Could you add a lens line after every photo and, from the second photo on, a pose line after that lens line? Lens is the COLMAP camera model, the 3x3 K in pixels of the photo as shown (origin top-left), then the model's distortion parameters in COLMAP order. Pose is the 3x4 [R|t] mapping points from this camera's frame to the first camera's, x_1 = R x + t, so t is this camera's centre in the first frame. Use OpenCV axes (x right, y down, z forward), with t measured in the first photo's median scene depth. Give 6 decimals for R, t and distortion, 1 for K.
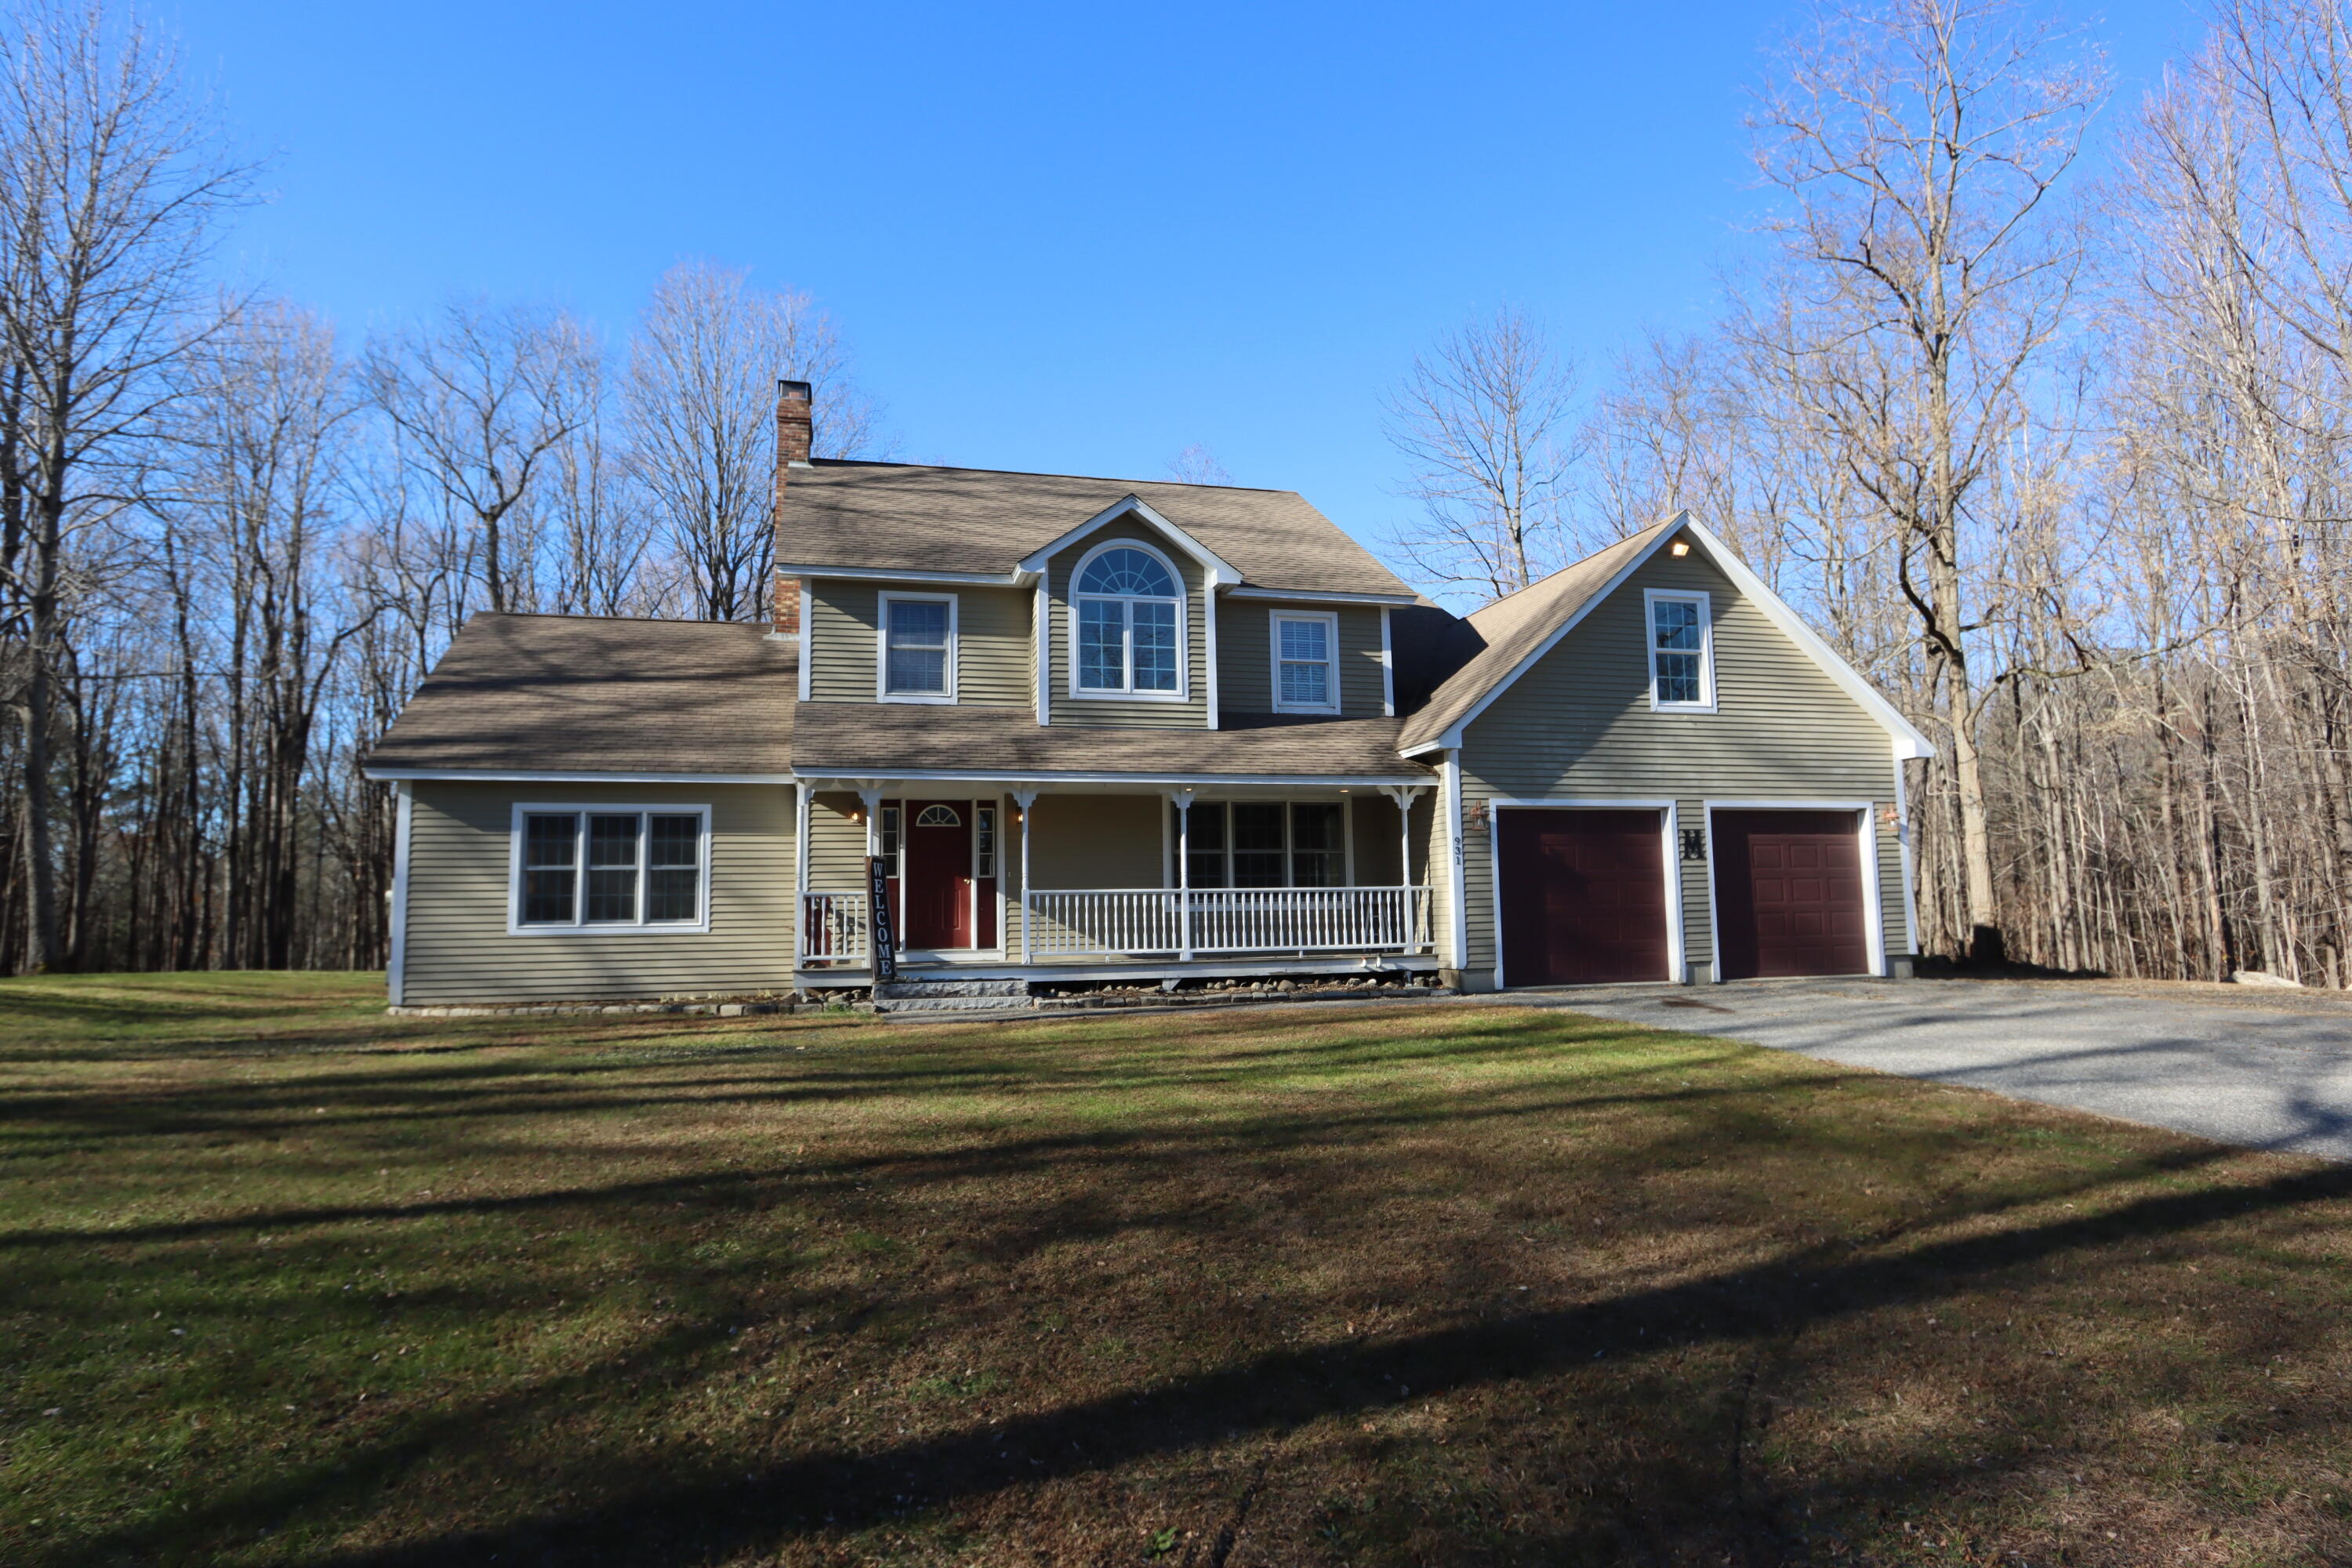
lens RADIAL K [[1260.3, 0, 1149.6], [0, 1260.3, 790.5], [0, 0, 1]] dist [-0.019820, 0.006018]
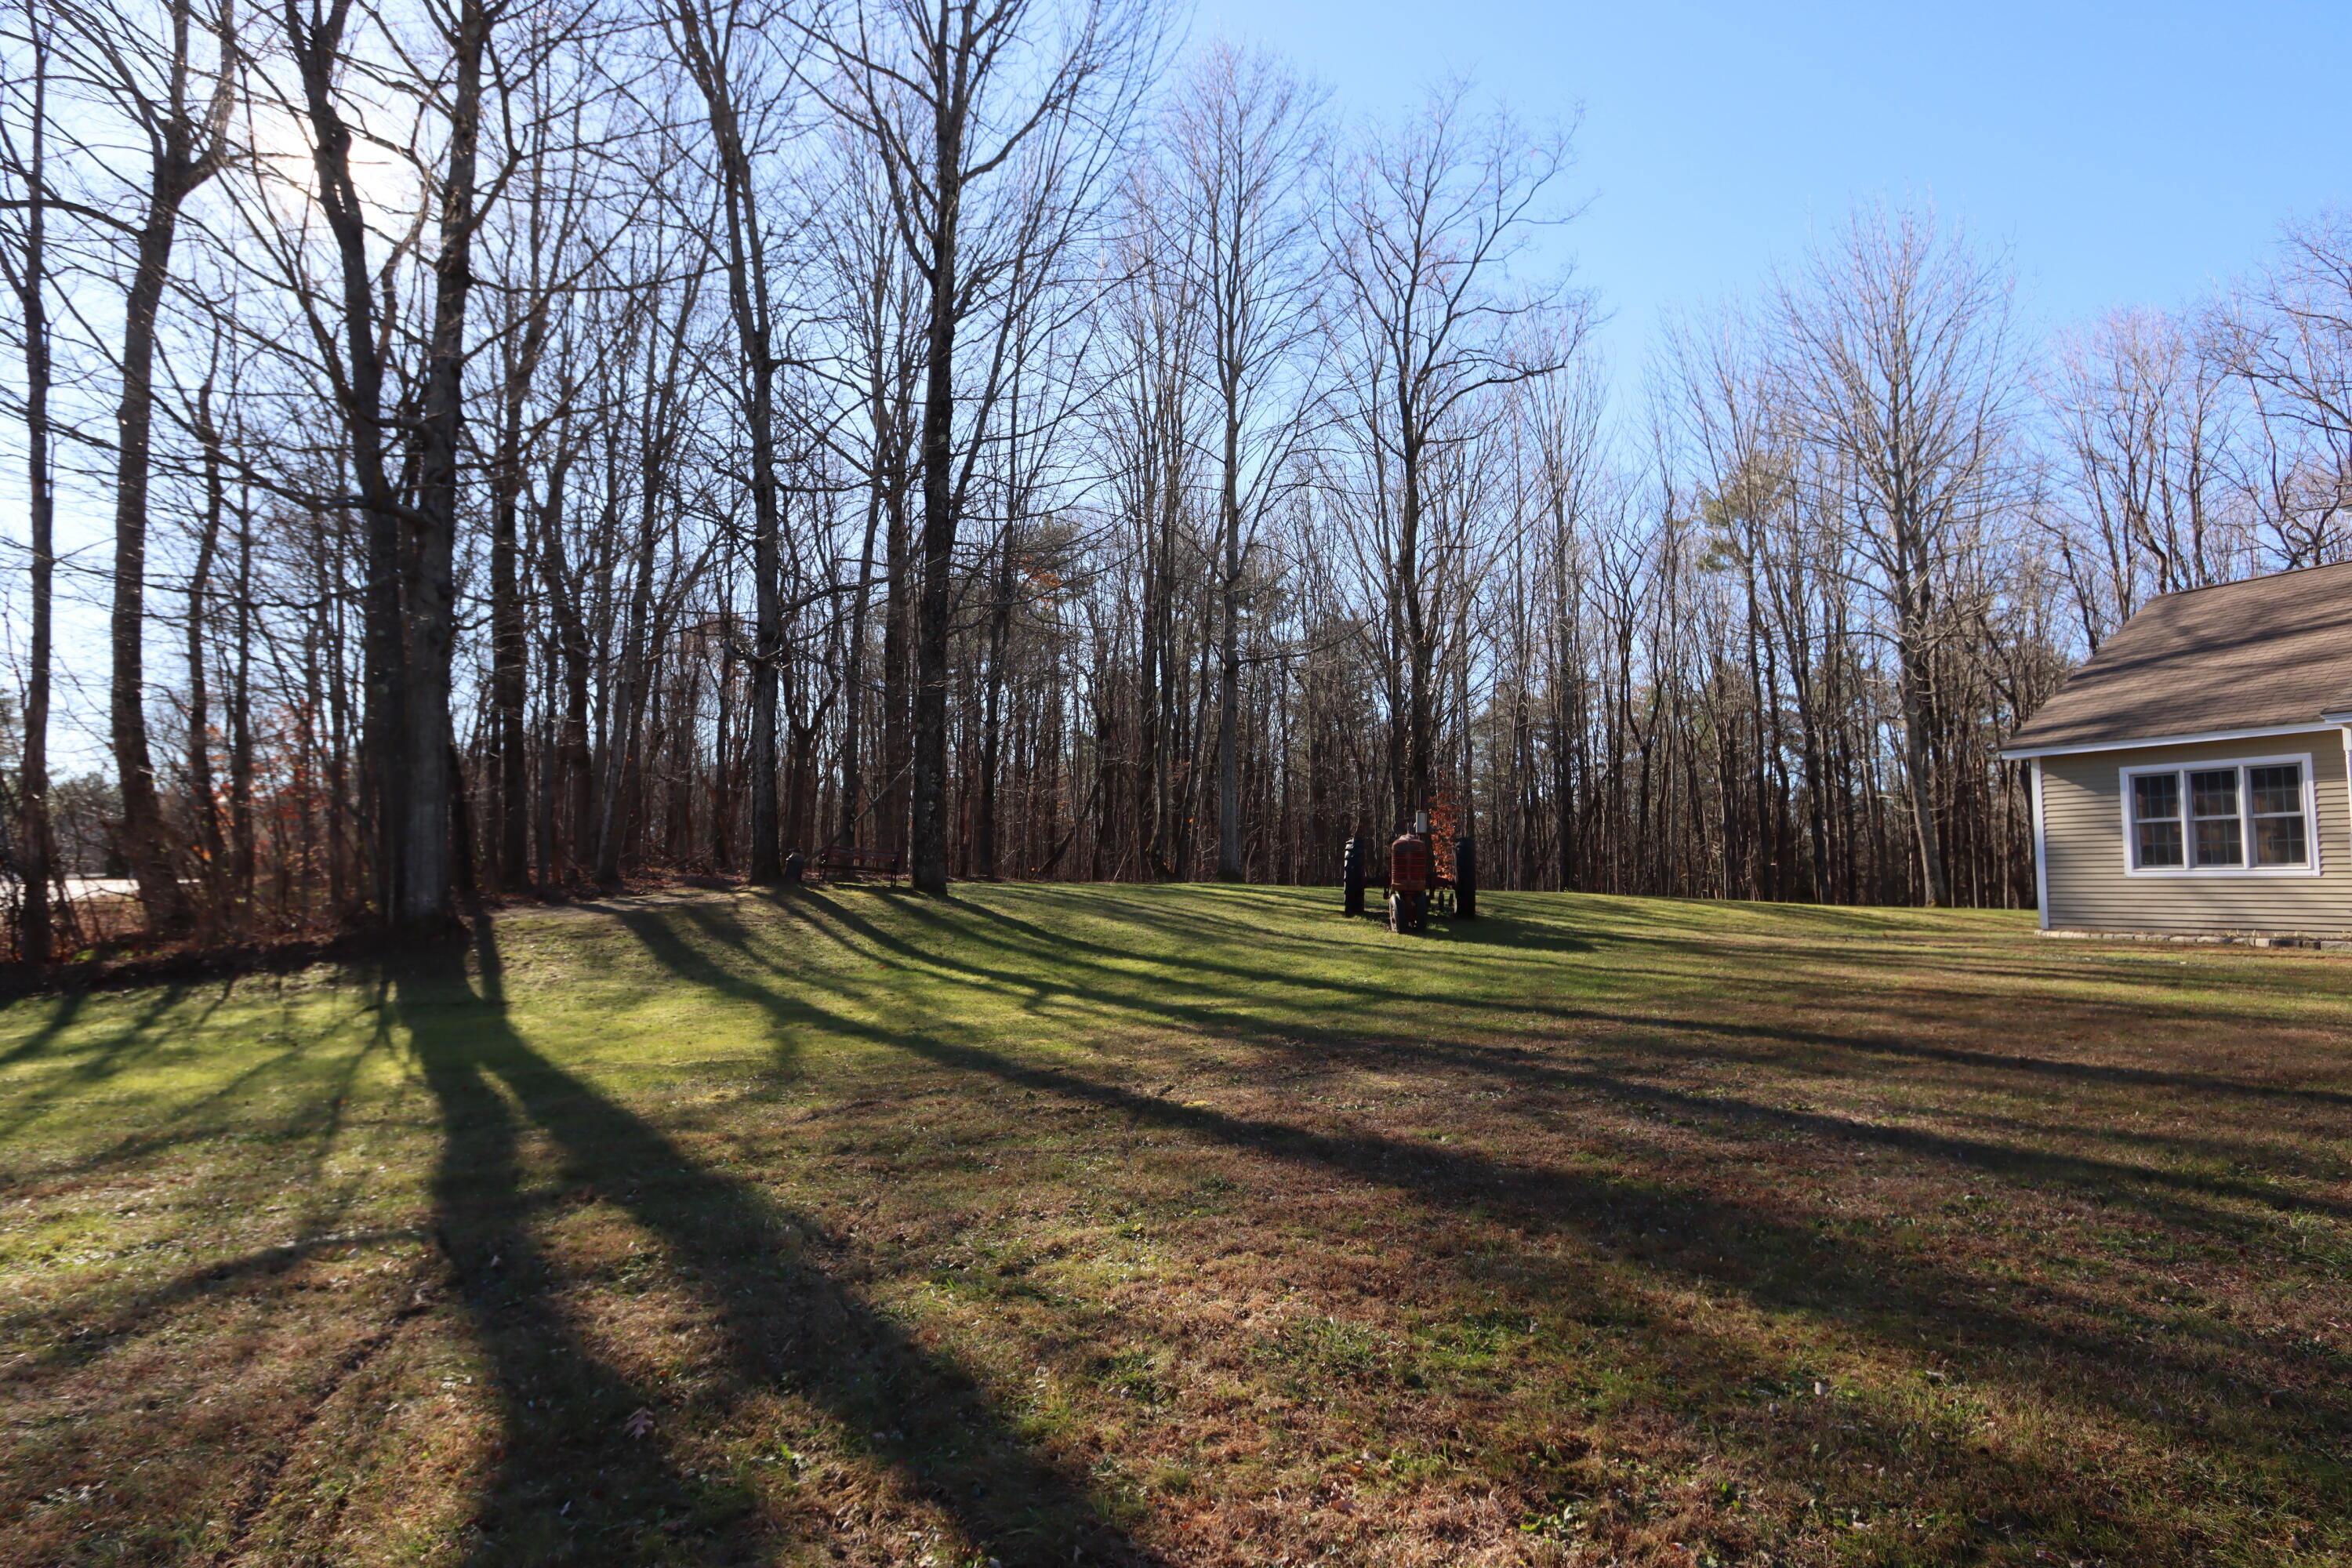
lens RADIAL K [[1260.3, 0, 1162.4], [0, 1260.3, 764.8], [0, 0, 1]] dist [-0.019820, 0.006018]
pose [[0.164586, -0.082192, -0.982932, 0.492281], [0.091491, 0.993498, -0.067756, 0.003744], [0.982111, -0.078777, 0.171035, -0.105297]]
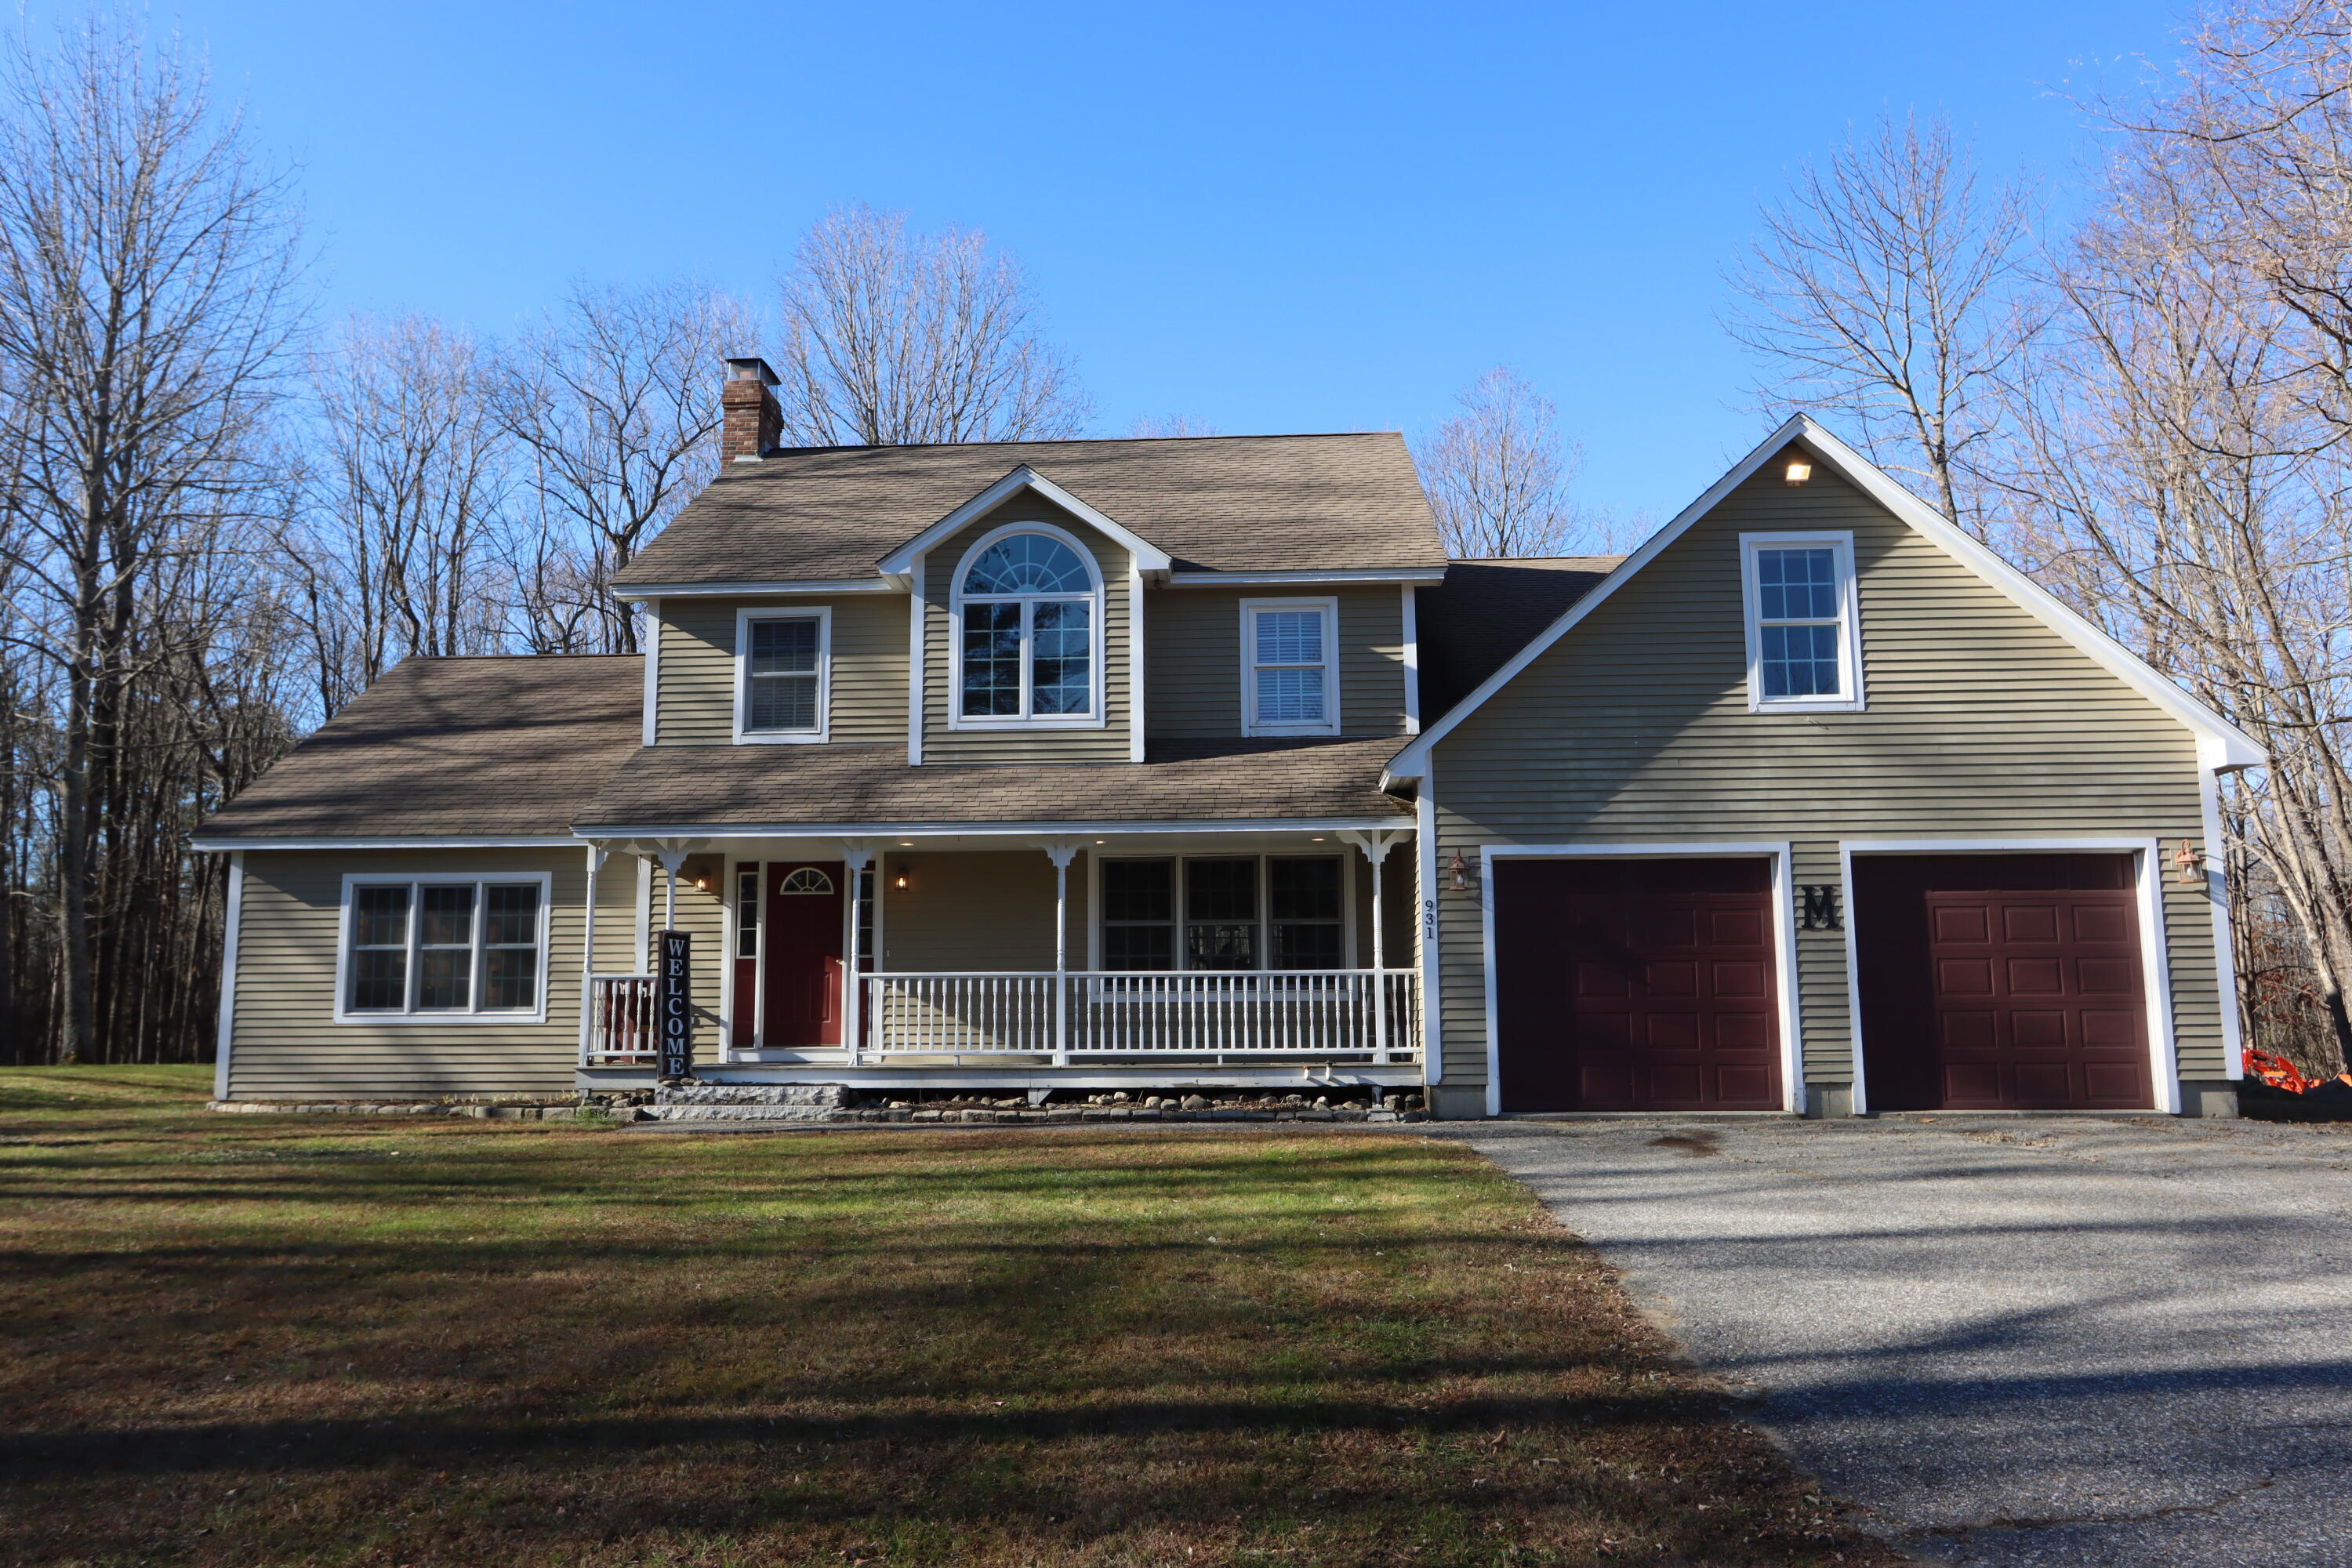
lens RADIAL K [[1689.6, 0, 1136.0], [0, 1689.6, 795.7], [0, 0, 1]] dist [-0.008455, 0.013617]
pose [[0.953242, -0.030106, -0.300706, 0.362556], [0.020950, 0.999215, -0.033627, 0.006136], [0.301482, 0.025755, 0.953124, 0.030270]]
